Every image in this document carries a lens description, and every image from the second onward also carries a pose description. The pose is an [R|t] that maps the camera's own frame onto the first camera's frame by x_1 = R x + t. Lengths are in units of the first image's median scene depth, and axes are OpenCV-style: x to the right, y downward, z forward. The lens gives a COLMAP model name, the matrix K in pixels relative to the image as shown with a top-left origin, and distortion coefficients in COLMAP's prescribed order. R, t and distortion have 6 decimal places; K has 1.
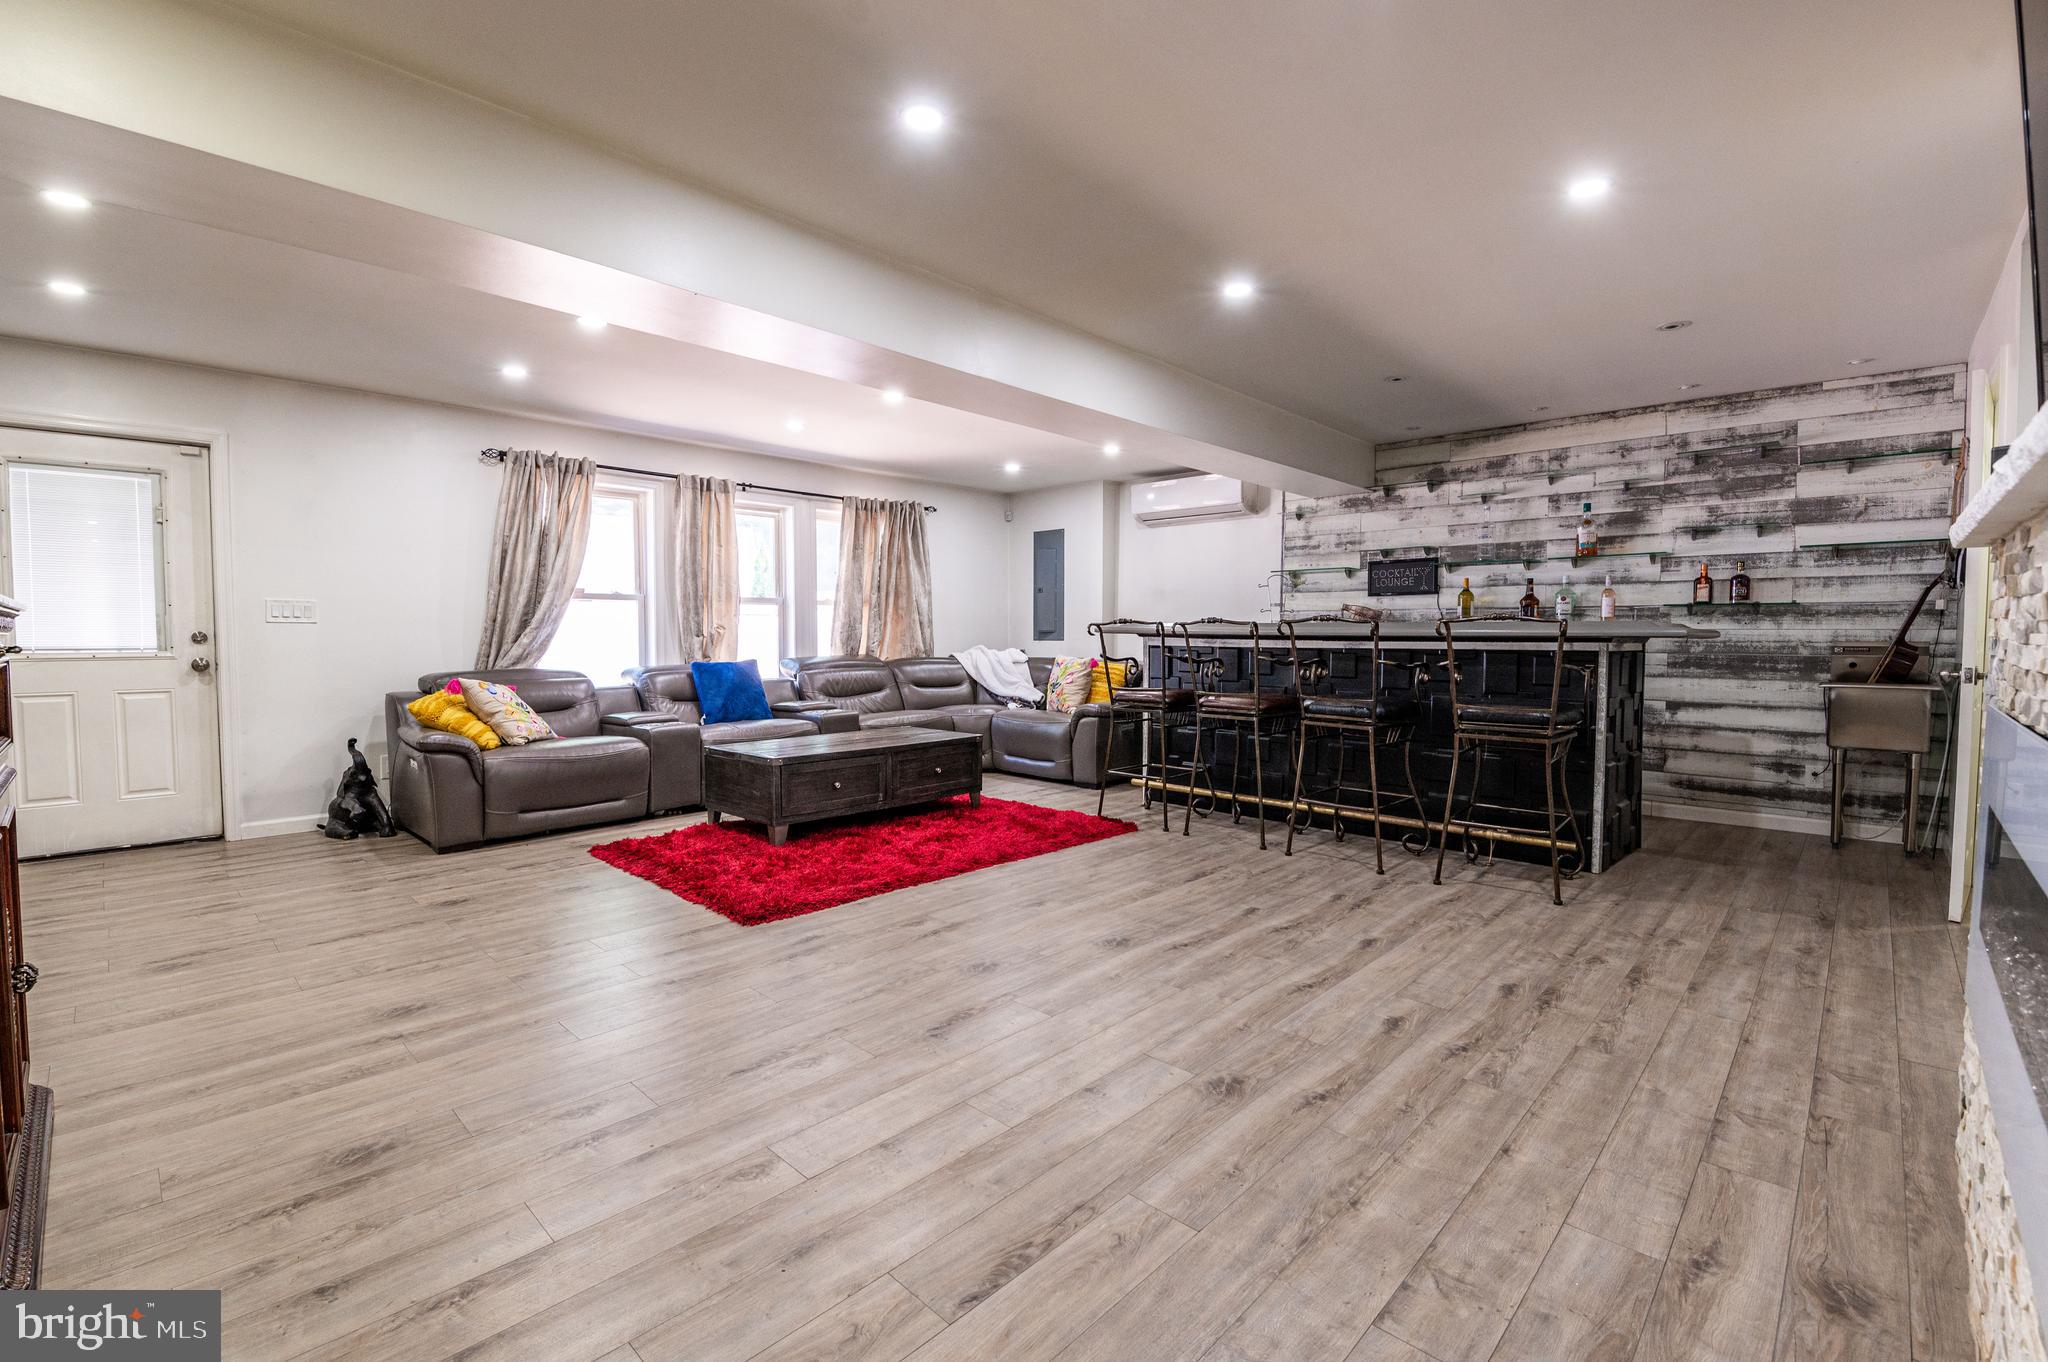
lens RADIAL K [[892.7, 0, 1035.7], [0, 892.7, 676.4], [0, 0, 1]] dist [0.000013, -0.010066]
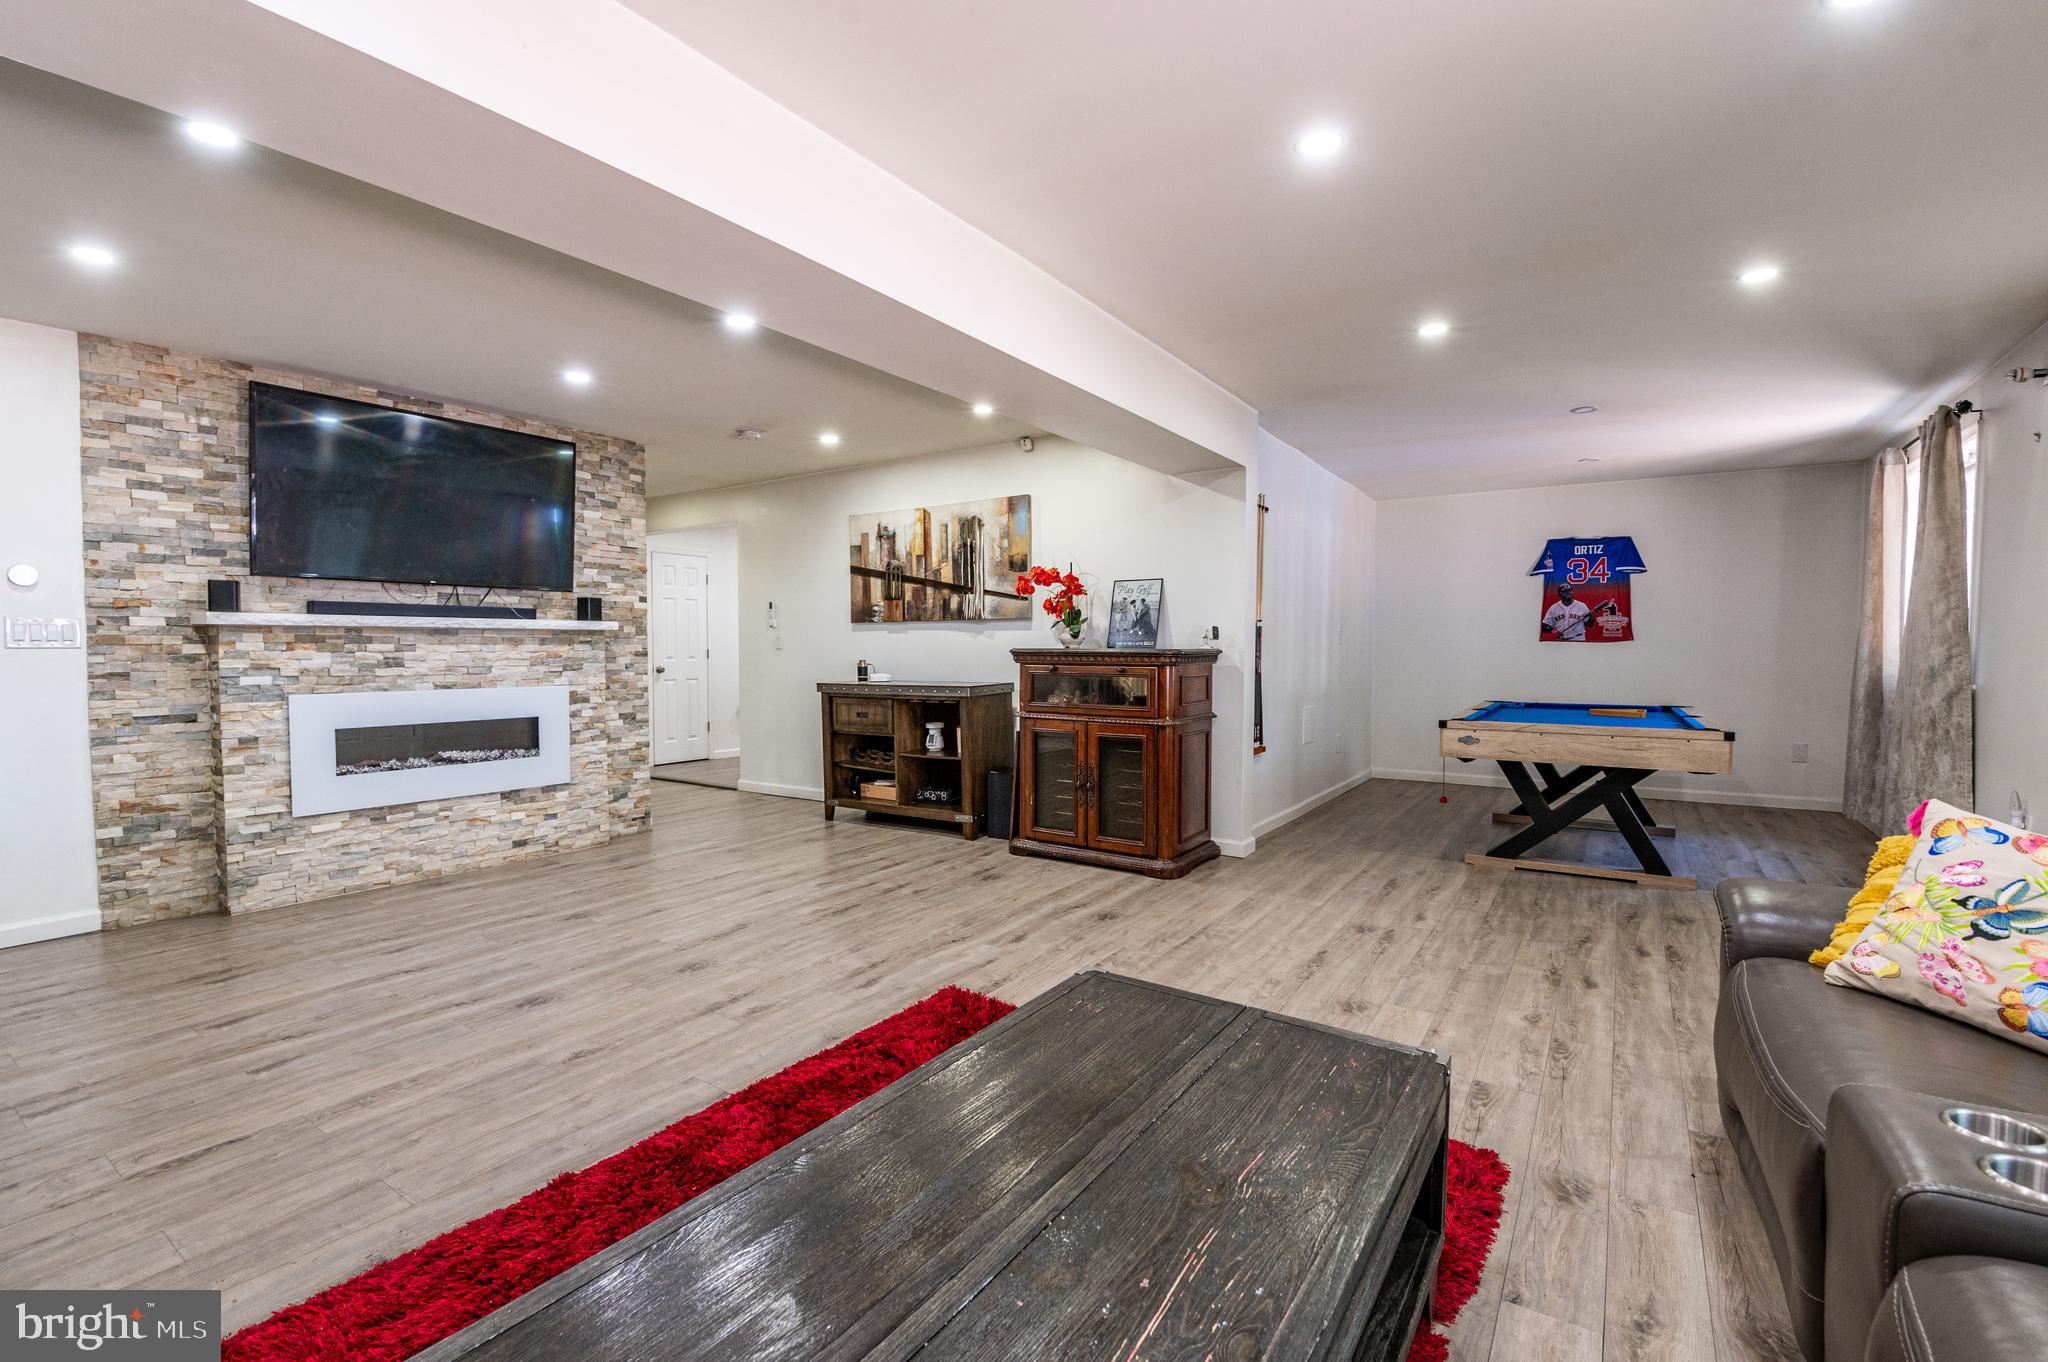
lens RADIAL K [[892.7, 0, 1035.7], [0, 892.7, 676.4], [0, 0, 1]] dist [0.000013, -0.010066]
pose [[-0.984929, 0.005024, -0.172884, -0.297374], [-0.008955, 0.996756, 0.079984, -0.137219], [0.172725, 0.080327, -0.981689, 2.198741]]
